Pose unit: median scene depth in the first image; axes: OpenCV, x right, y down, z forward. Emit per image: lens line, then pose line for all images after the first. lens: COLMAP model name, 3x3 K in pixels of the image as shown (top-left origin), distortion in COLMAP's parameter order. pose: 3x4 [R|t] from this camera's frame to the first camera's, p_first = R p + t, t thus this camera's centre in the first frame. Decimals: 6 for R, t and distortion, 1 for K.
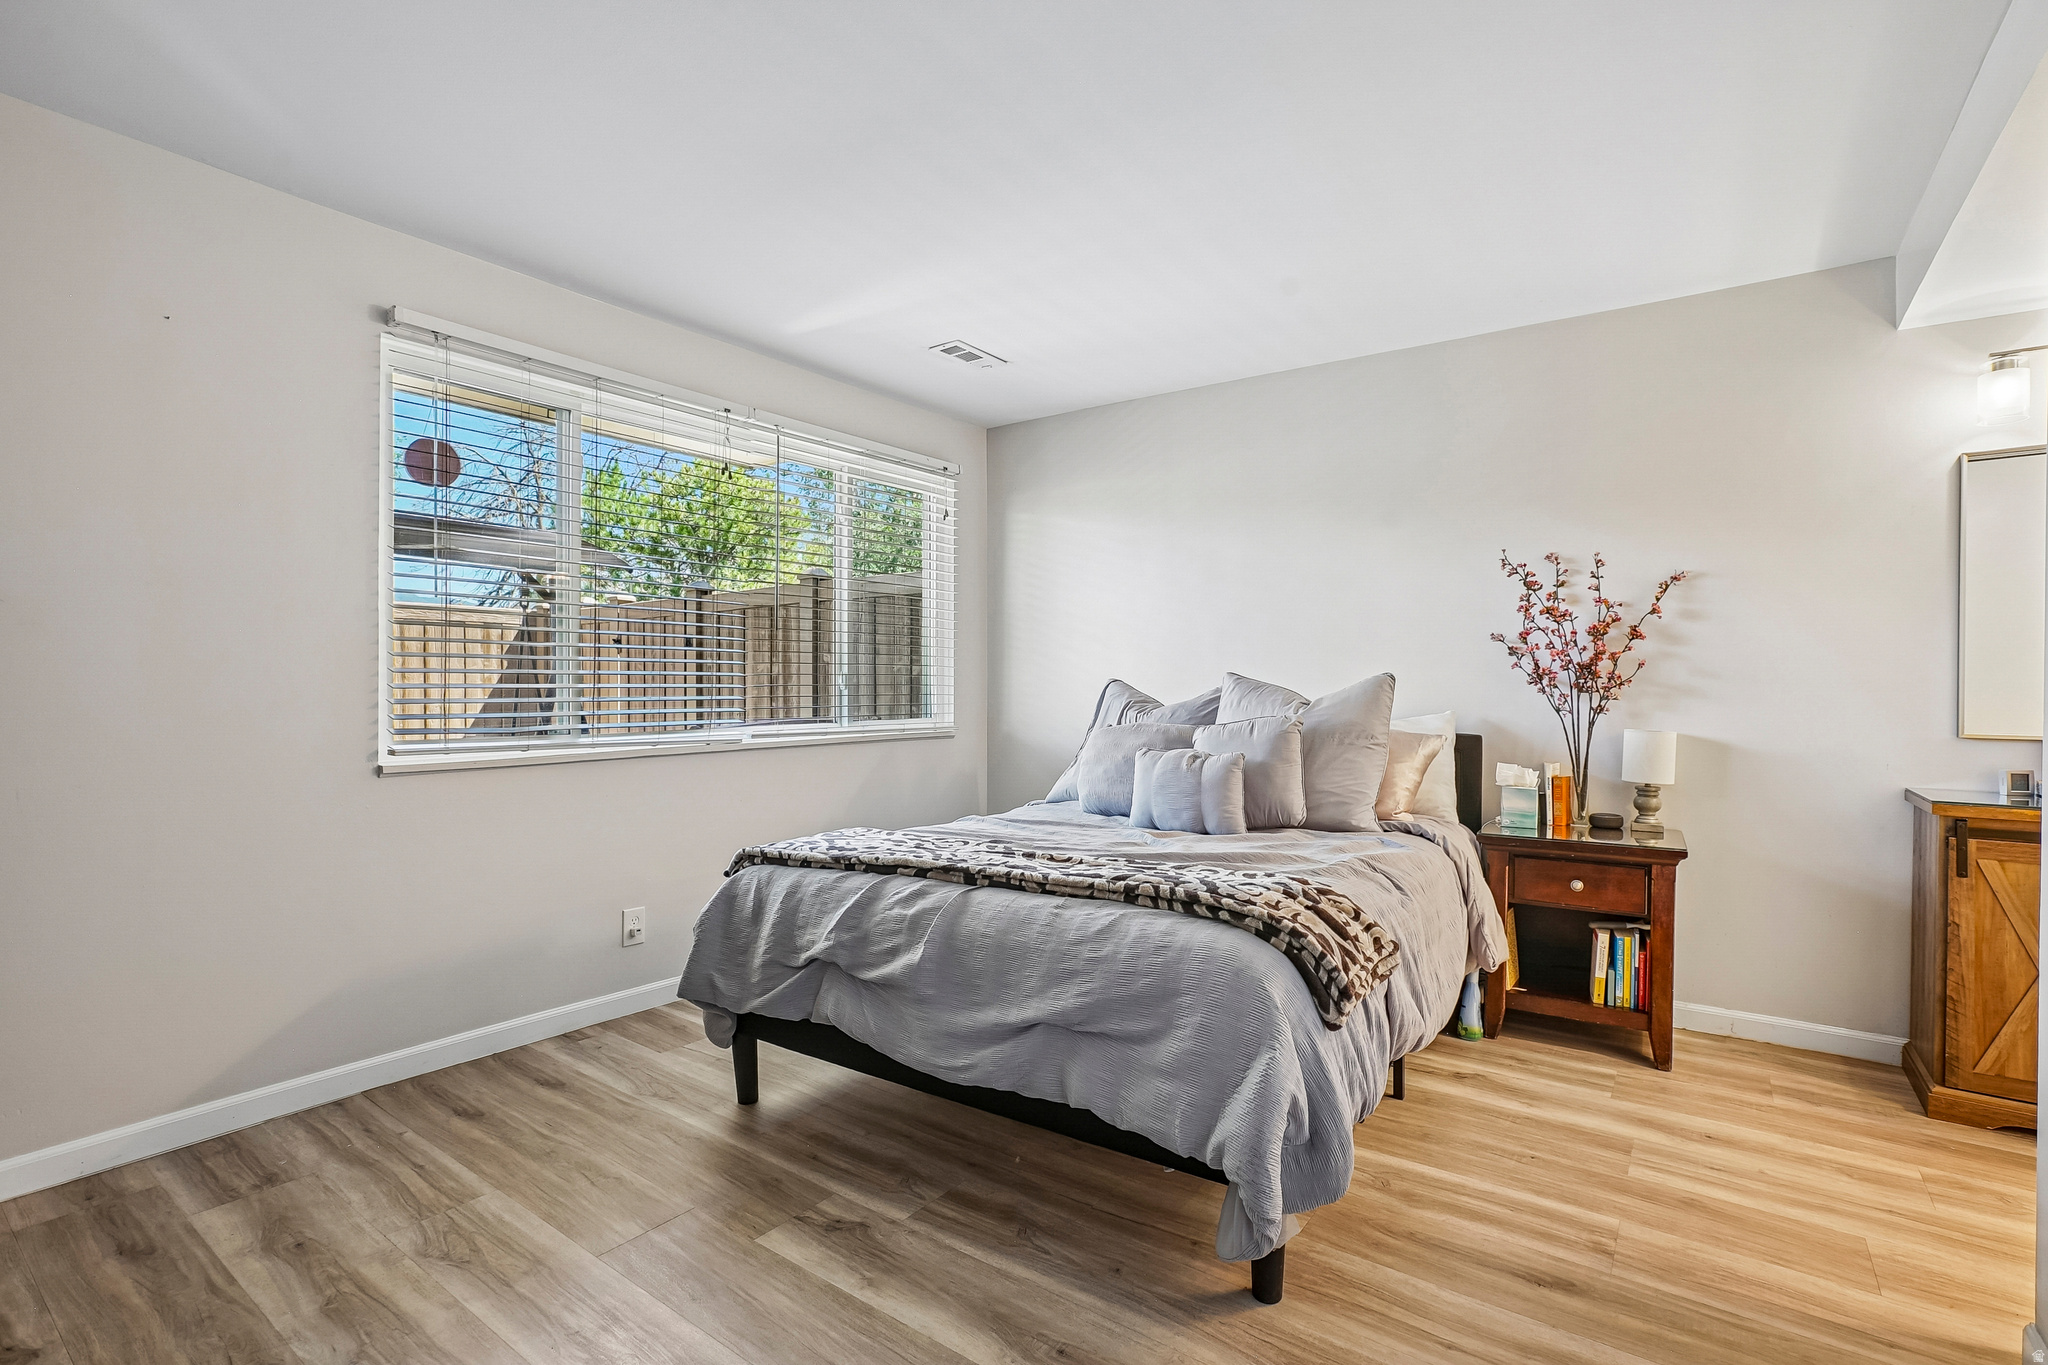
lens RADIAL K [[945.6, 0, 1041.7], [0, 945.6, 676.3], [0, 0, 1]] dist [-0.018302, 0.000749]
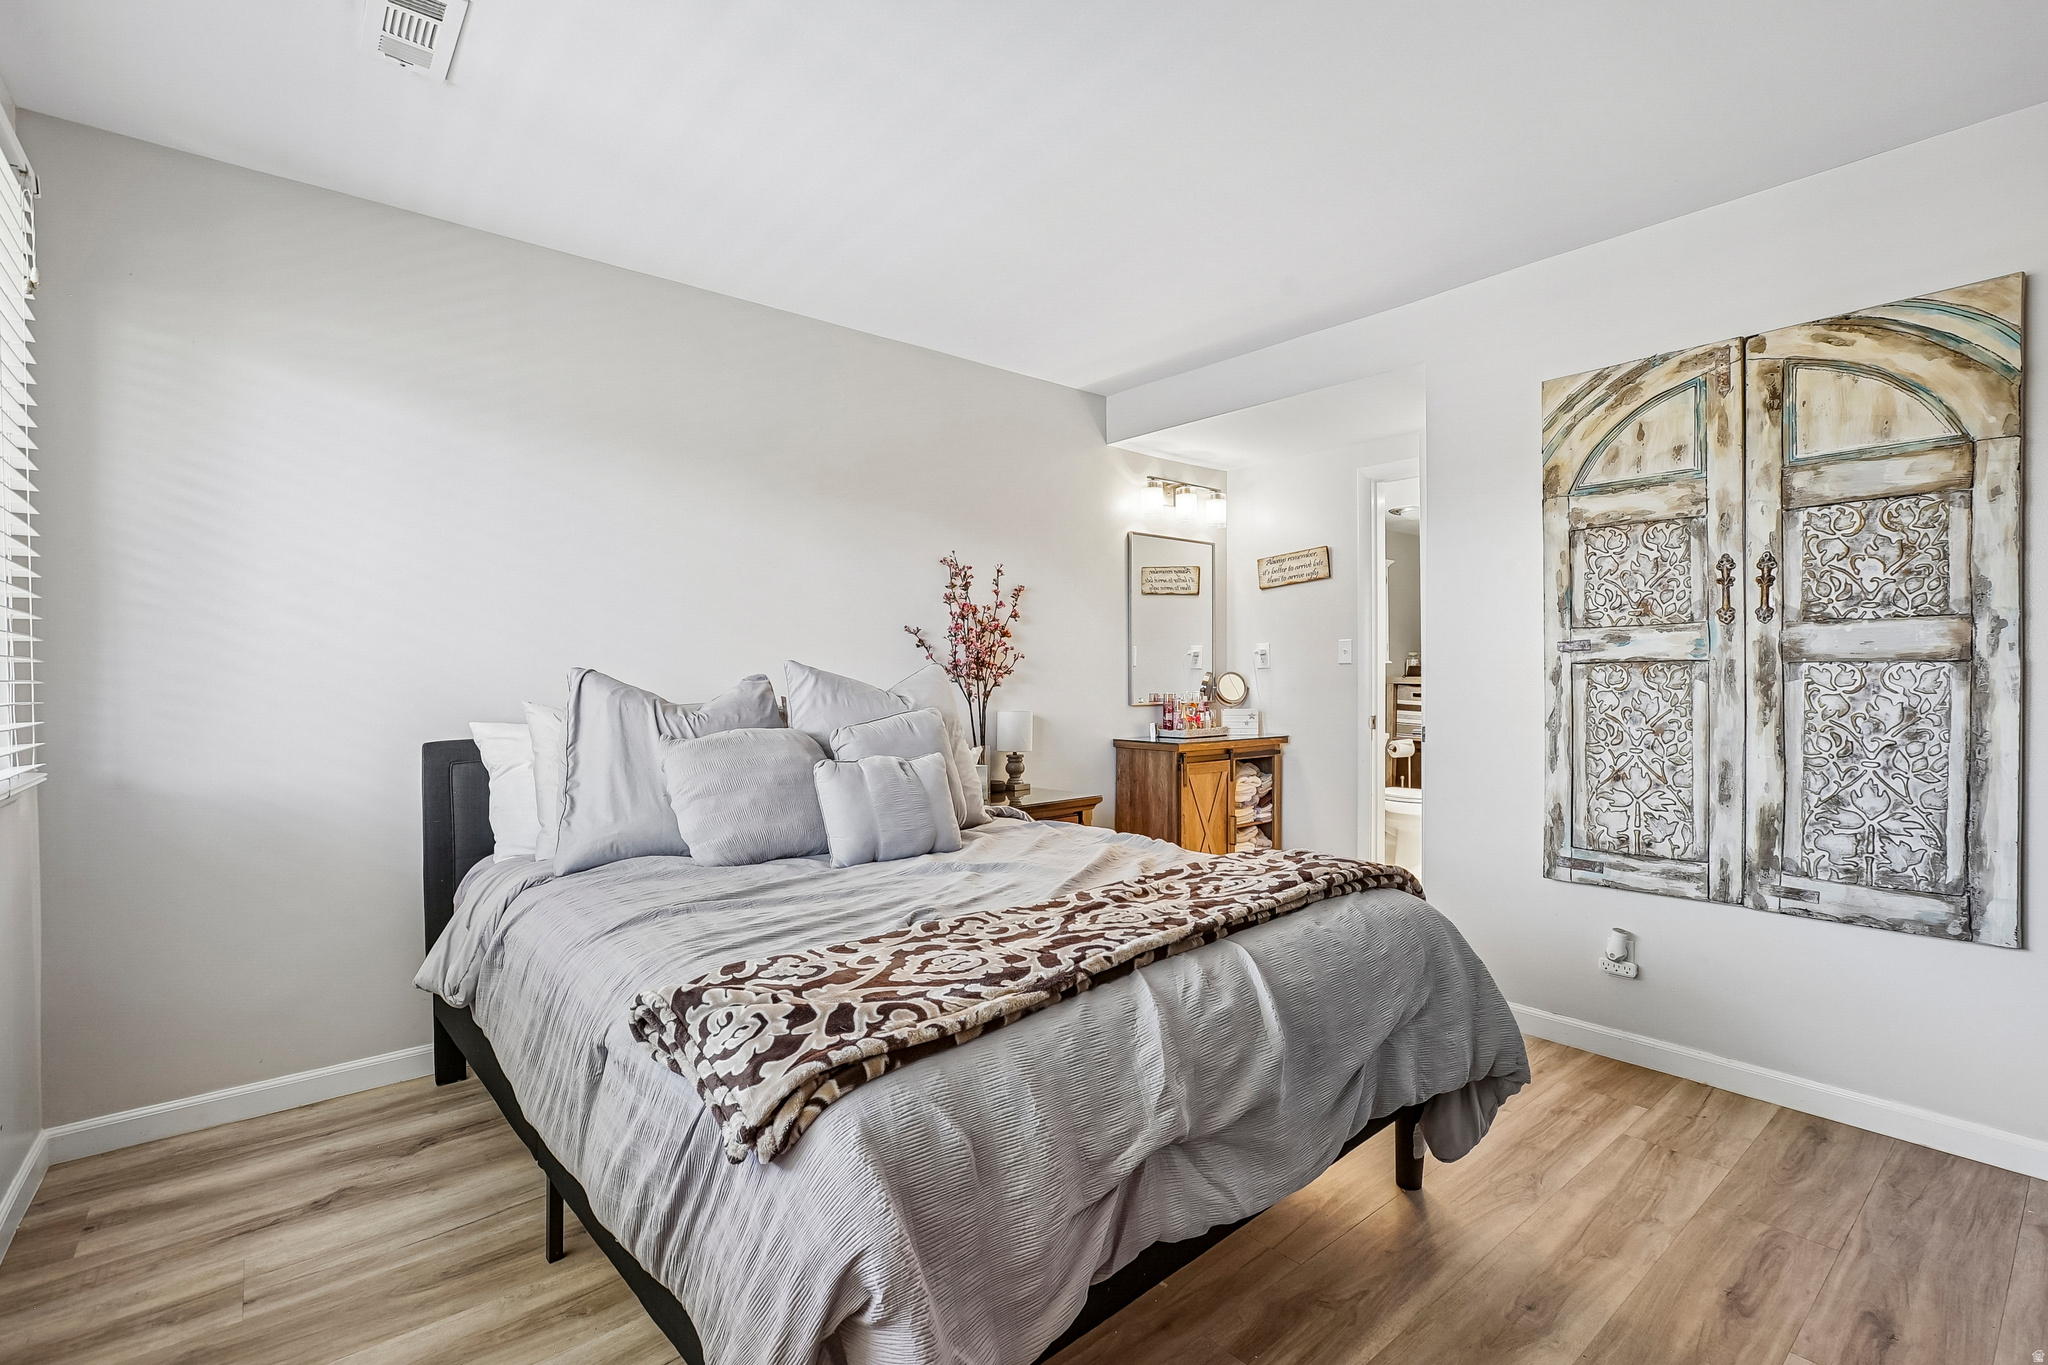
lens RADIAL K [[945.6, 0, 1035.5], [0, 945.6, 685.4], [0, 0, 1]] dist [-0.018302, 0.000749]
pose [[0.193993, -0.009369, 0.980958, -0.589846], [-0.016689, 0.999778, 0.012849, 0.007620], [-0.980861, -0.018863, 0.193794, 0.712374]]
